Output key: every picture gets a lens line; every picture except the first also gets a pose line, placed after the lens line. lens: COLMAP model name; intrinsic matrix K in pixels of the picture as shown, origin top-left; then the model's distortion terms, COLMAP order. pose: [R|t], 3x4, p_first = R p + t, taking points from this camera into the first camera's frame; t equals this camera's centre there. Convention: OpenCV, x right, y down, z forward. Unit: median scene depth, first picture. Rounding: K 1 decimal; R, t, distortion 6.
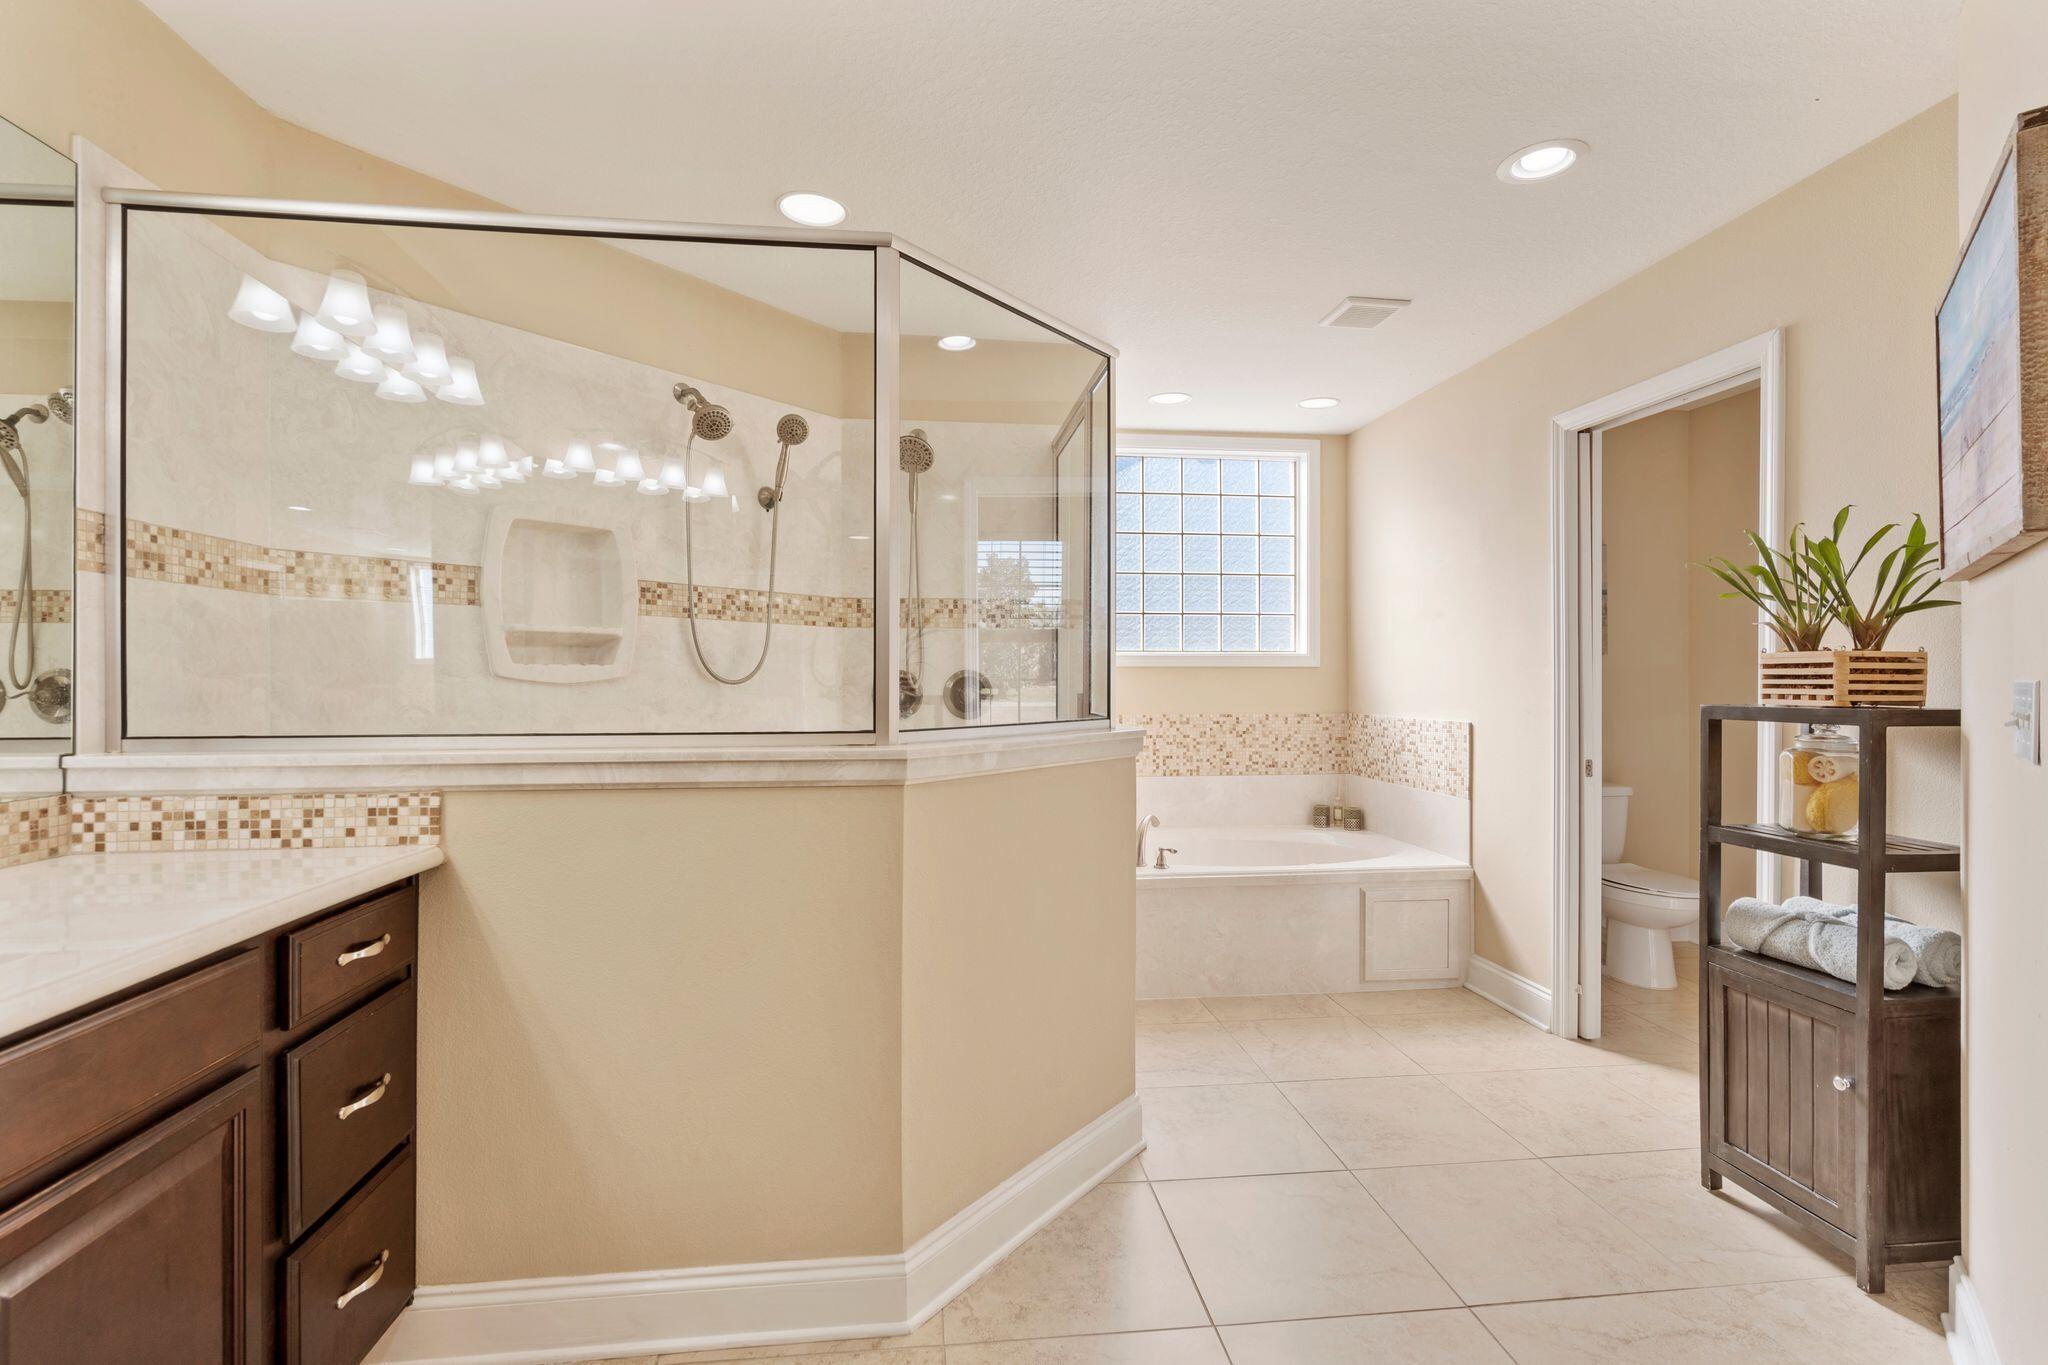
lens RADIAL K [[943.8, 0, 1025.1], [0, 943.8, 678.3], [0, 0, 1]] dist [-0.001010, -0.002291]
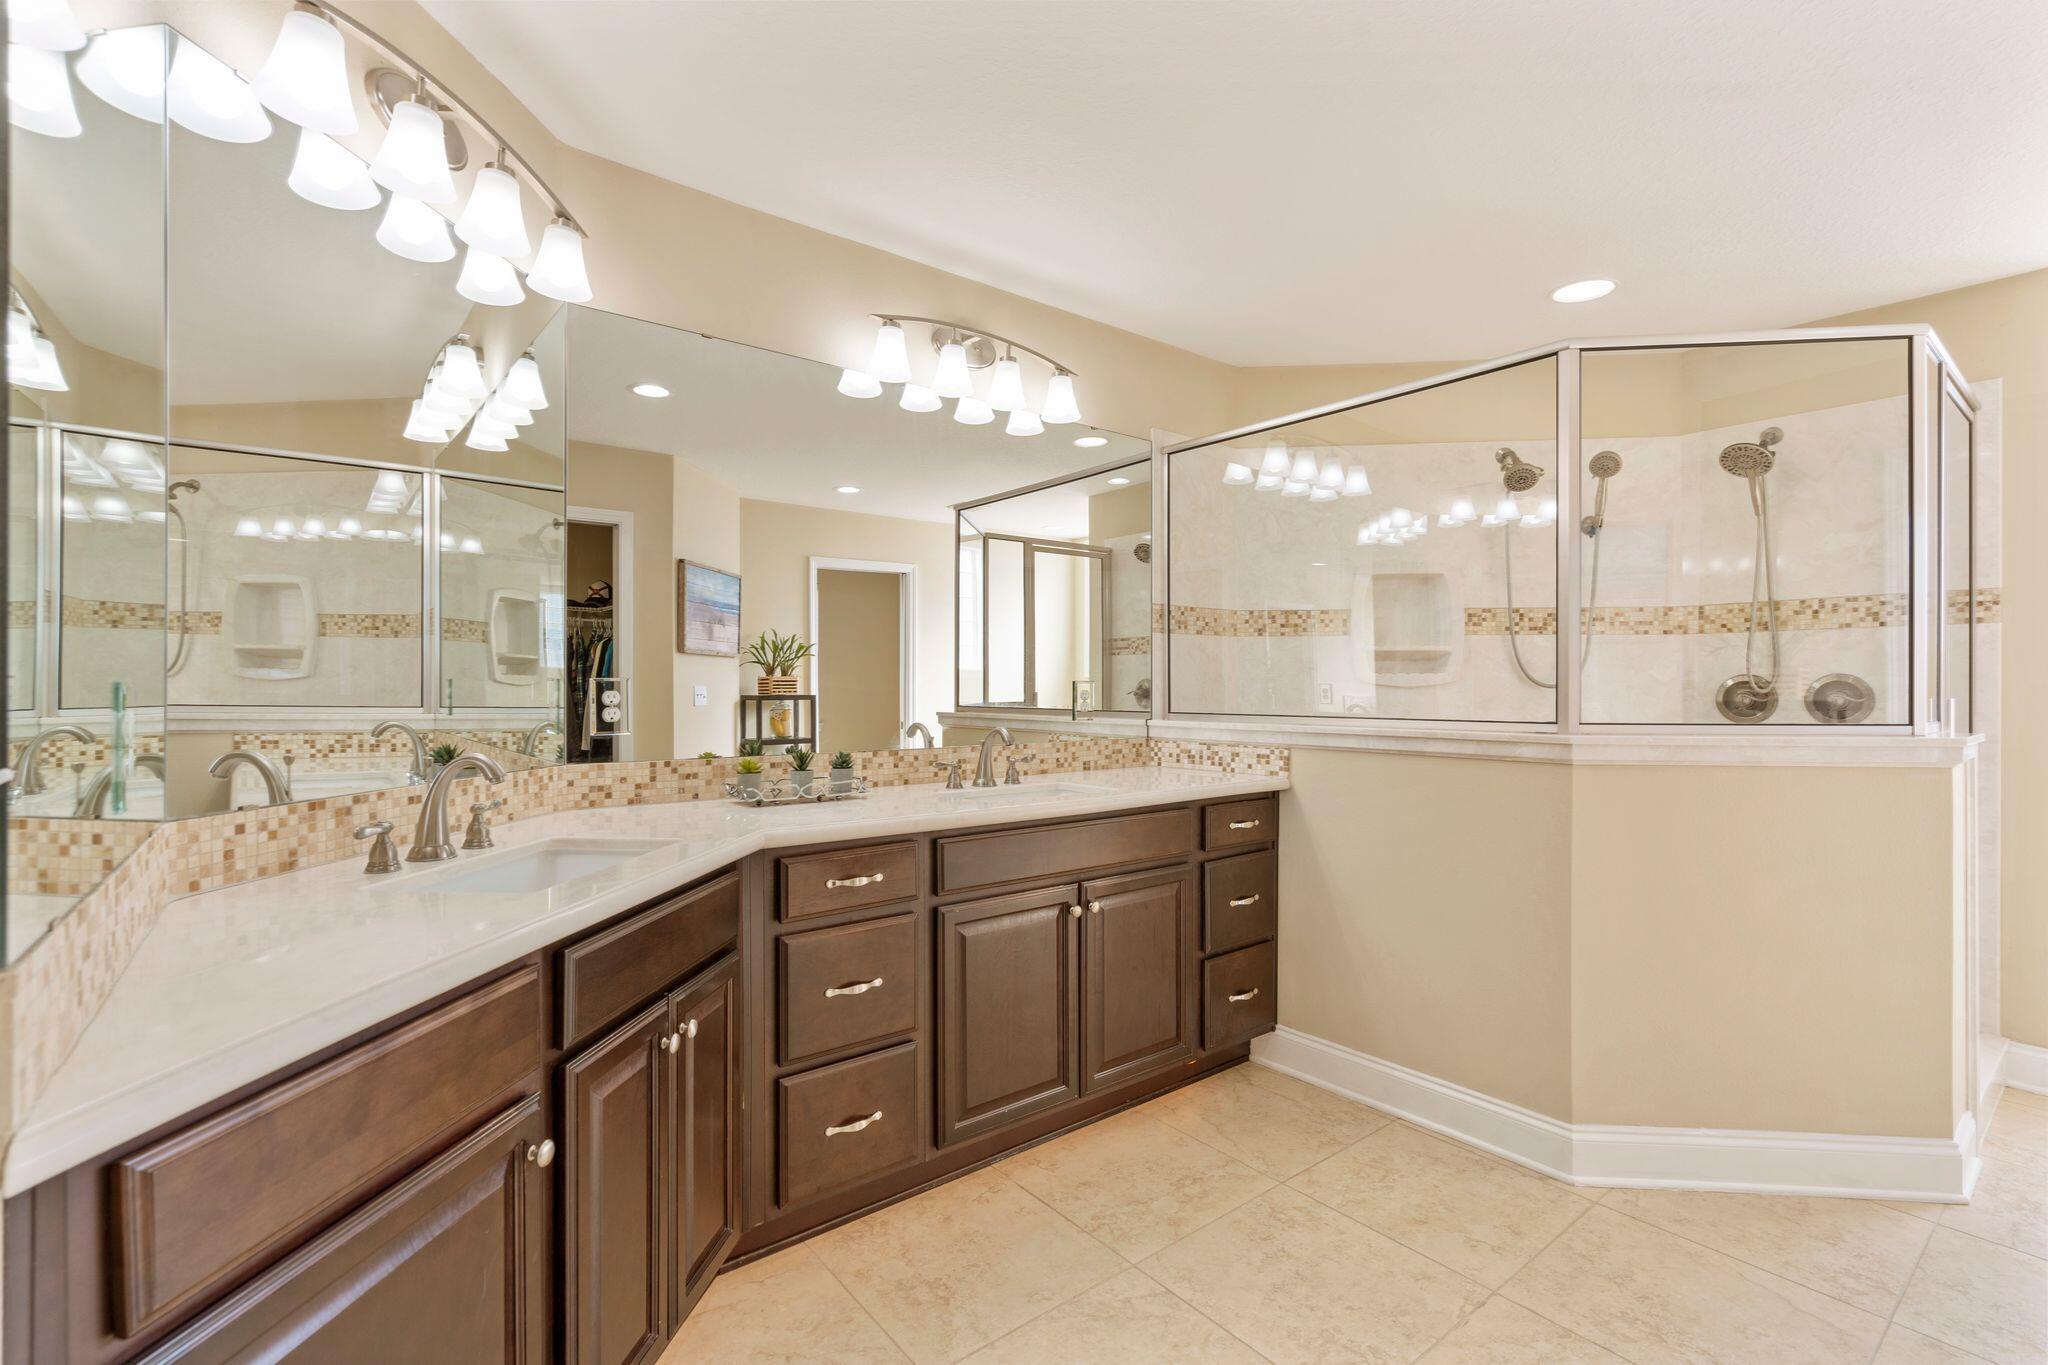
lens RADIAL K [[943.8, 0, 1028.5], [0, 943.8, 687.3], [0, 0, 1]] dist [-0.001010, -0.002291]
pose [[0.527157, 0.000109, -0.849768, 0.578312], [0.001787, 0.999998, 0.001236, 0.004735], [0.849766, -0.002170, 0.527155, -0.318721]]
